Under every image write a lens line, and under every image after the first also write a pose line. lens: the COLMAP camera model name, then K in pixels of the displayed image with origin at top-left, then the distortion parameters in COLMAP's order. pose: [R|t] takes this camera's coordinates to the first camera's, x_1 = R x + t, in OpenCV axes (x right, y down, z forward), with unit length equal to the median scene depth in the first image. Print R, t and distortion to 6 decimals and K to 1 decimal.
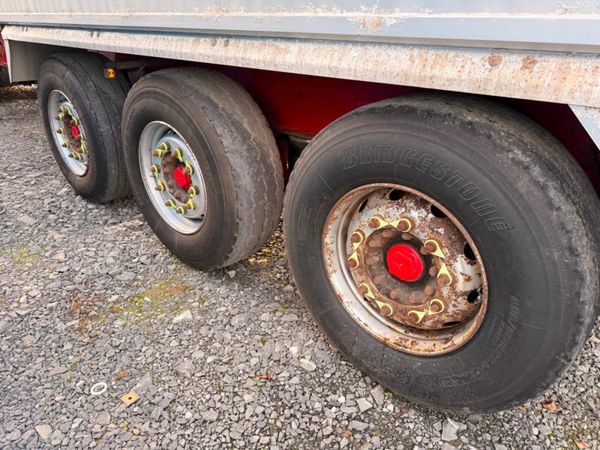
lens RADIAL K [[455.4, 0, 300.0], [0, 455.4, 225.0], [0, 0, 1]] dist [0.020826, -0.007392]
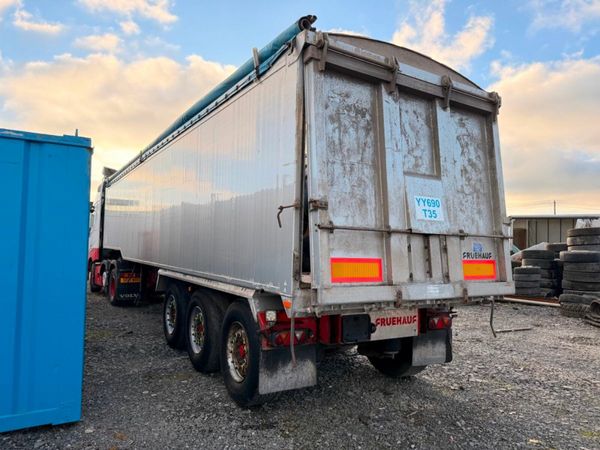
lens RADIAL K [[455.4, 0, 300.0], [0, 455.4, 225.0], [0, 0, 1]] dist [0.020826, -0.007392]
pose [[0.961695, 0.028358, -0.272652, 0.827308], [-0.155273, 0.876037, -0.456563, 0.403262], [0.225906, 0.481410, 0.846883, -1.134863]]
